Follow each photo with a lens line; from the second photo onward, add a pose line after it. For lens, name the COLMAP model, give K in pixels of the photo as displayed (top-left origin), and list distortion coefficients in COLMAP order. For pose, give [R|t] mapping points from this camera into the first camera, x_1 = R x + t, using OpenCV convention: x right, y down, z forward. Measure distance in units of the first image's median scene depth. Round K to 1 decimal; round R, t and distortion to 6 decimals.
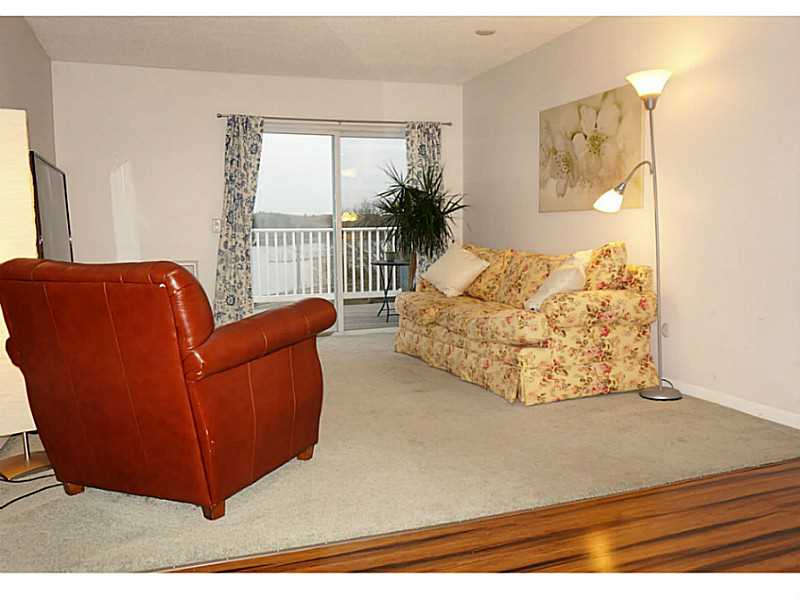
lens RADIAL K [[657.8, 0, 400.0], [0, 657.8, 299.5], [0, 0, 1]] dist [-0.037284, -0.003415]
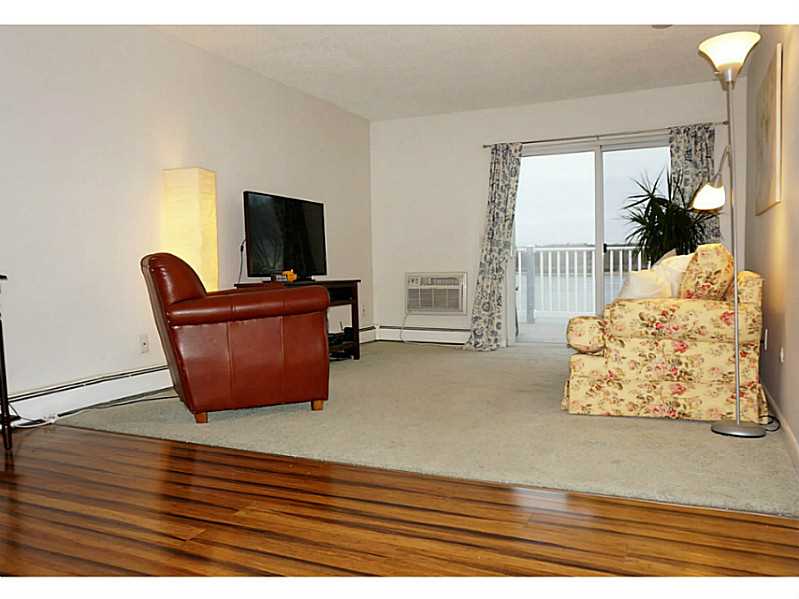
lens RADIAL K [[657.0, 0, 399.5], [0, 657.0, 299.5], [0, 0, 1]] dist [-0.037284, -0.003415]
pose [[0.714761, 0.035580, -0.698464, 0.641061], [-0.064064, 0.997837, -0.014728, 0.022821], [0.696429, 0.055273, 0.715494, 0.120942]]
